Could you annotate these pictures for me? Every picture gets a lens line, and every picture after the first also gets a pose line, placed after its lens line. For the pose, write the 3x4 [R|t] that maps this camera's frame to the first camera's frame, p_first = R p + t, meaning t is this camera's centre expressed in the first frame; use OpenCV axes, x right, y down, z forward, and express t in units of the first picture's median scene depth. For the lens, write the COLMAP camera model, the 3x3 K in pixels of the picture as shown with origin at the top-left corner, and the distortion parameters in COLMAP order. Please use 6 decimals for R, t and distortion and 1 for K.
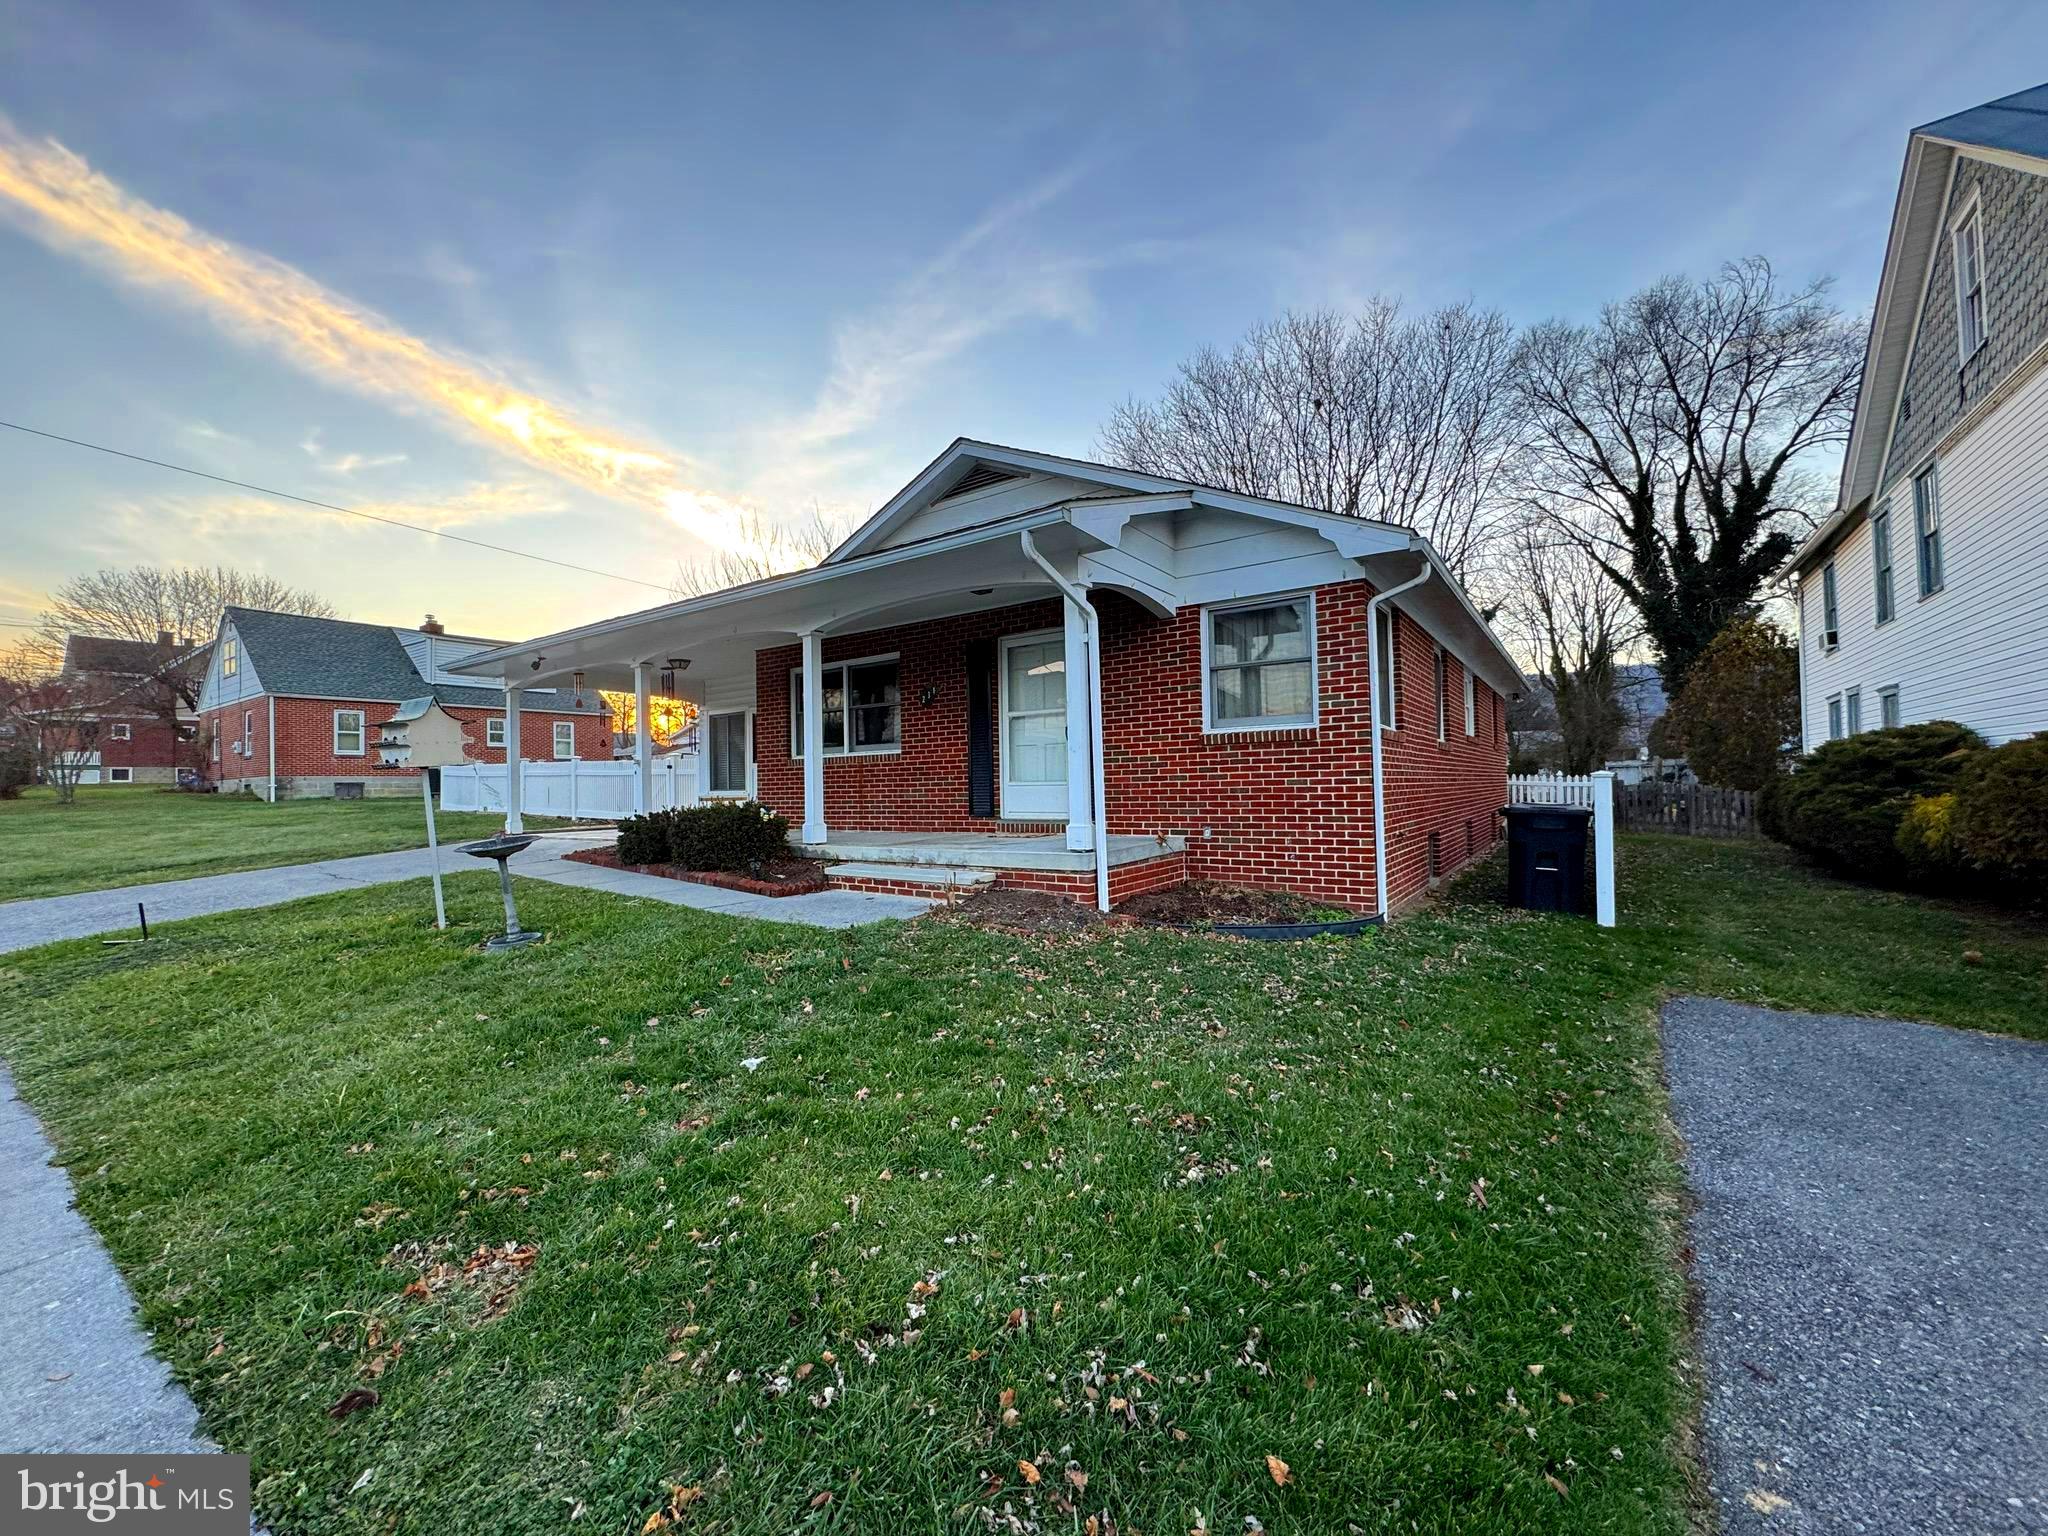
lens RADIAL K [[843.7, 0, 1046.7], [0, 843.7, 755.3], [0, 0, 1]] dist [-0.002720, -0.000413]
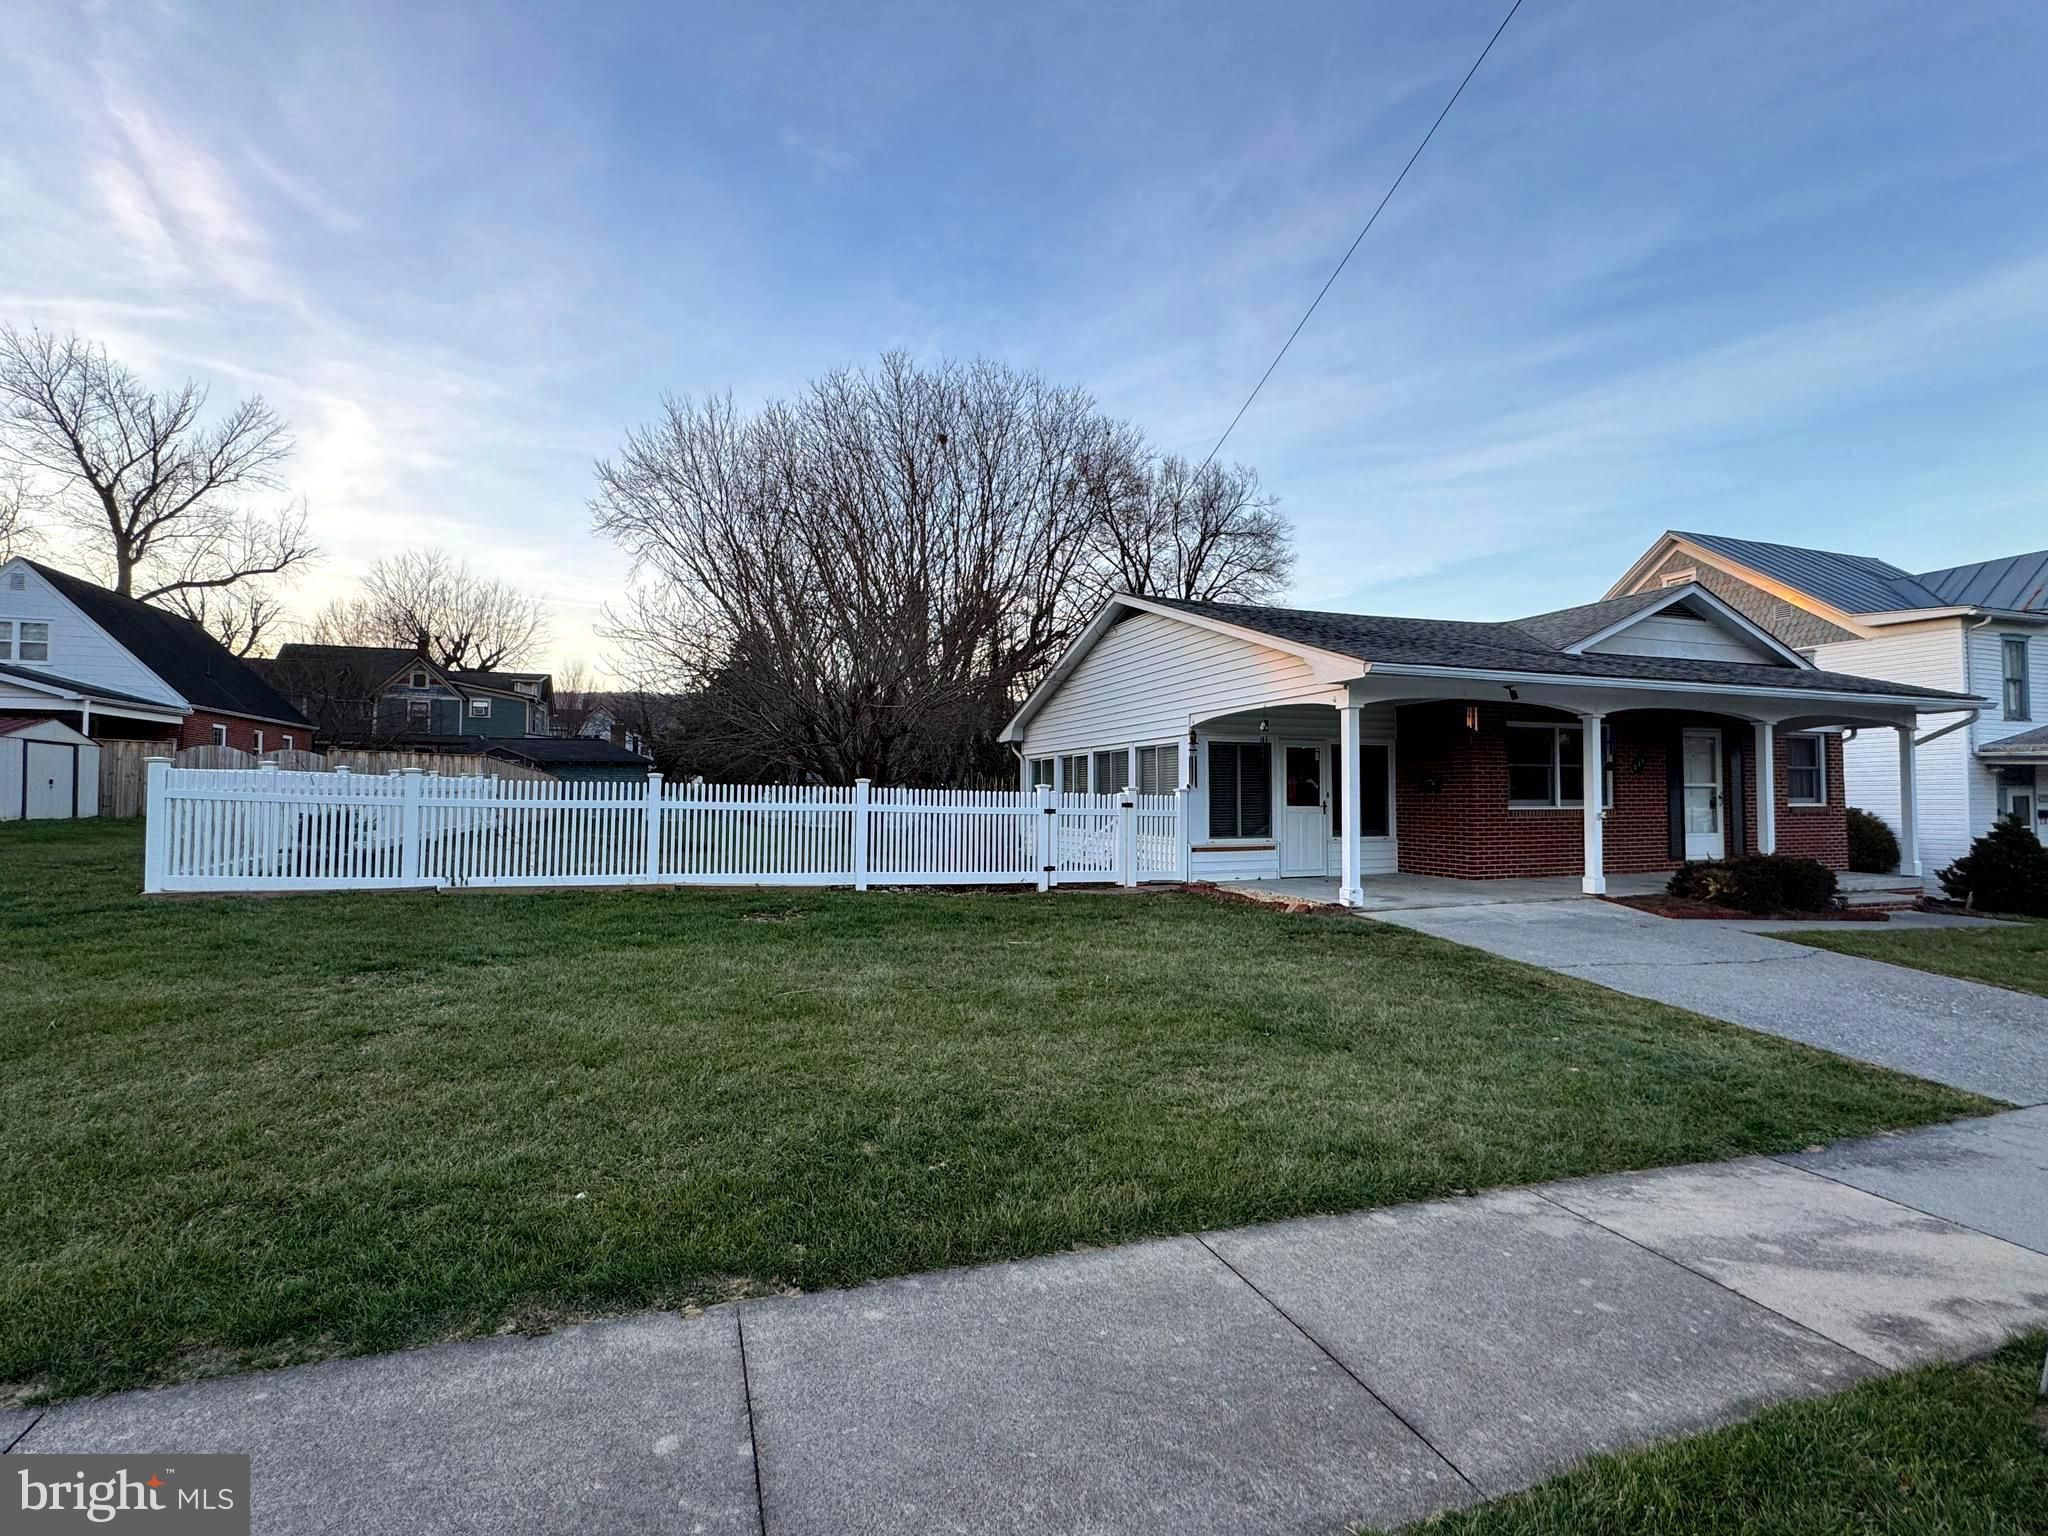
lens RADIAL K [[925.8, 0, 1025.3], [0, 925.8, 771.2], [0, 0, 1]] dist [-0.002430, -0.000316]
pose [[0.565381, 0.045703, 0.823563, -2.357746], [-0.044604, 0.998697, -0.024801, 0.018687], [-0.823623, -0.022712, 0.566683, 1.272070]]
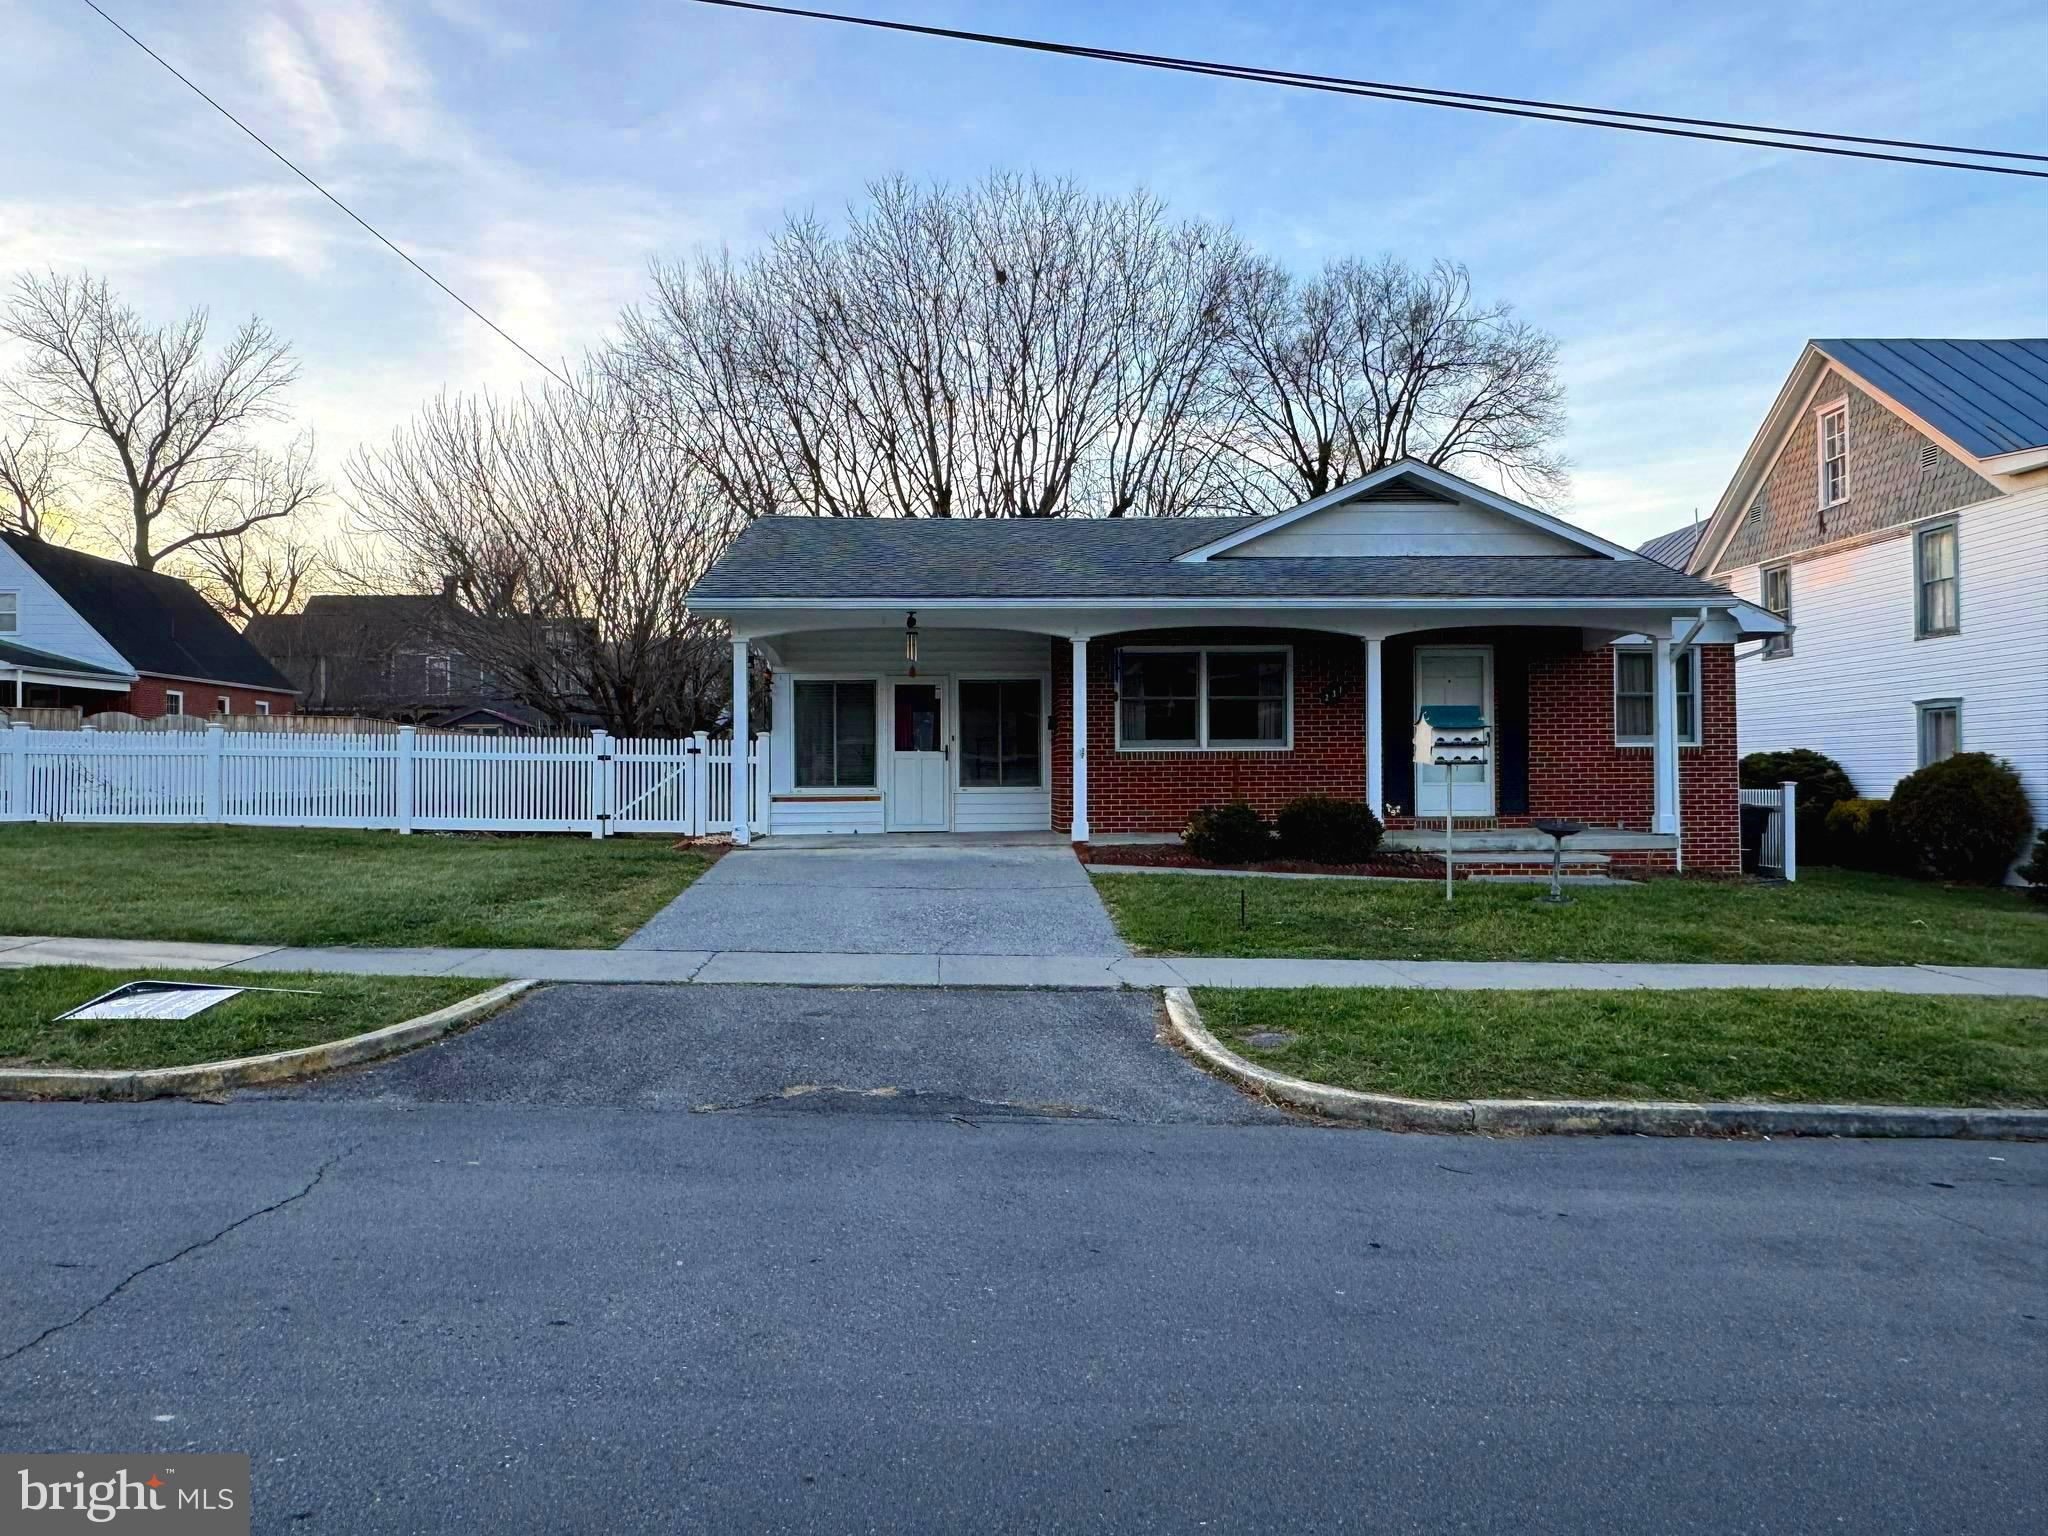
lens RADIAL K [[1409.3, 0, 1027.5], [0, 1409.3, 763.0], [0, 0, 1]] dist [-0.011130, -0.000388]
pose [[0.789759, 0.022844, 0.612992, -1.896937], [-0.034312, 0.999387, 0.006964, 0.014960], [-0.612457, -0.026533, 0.790059, -0.128333]]
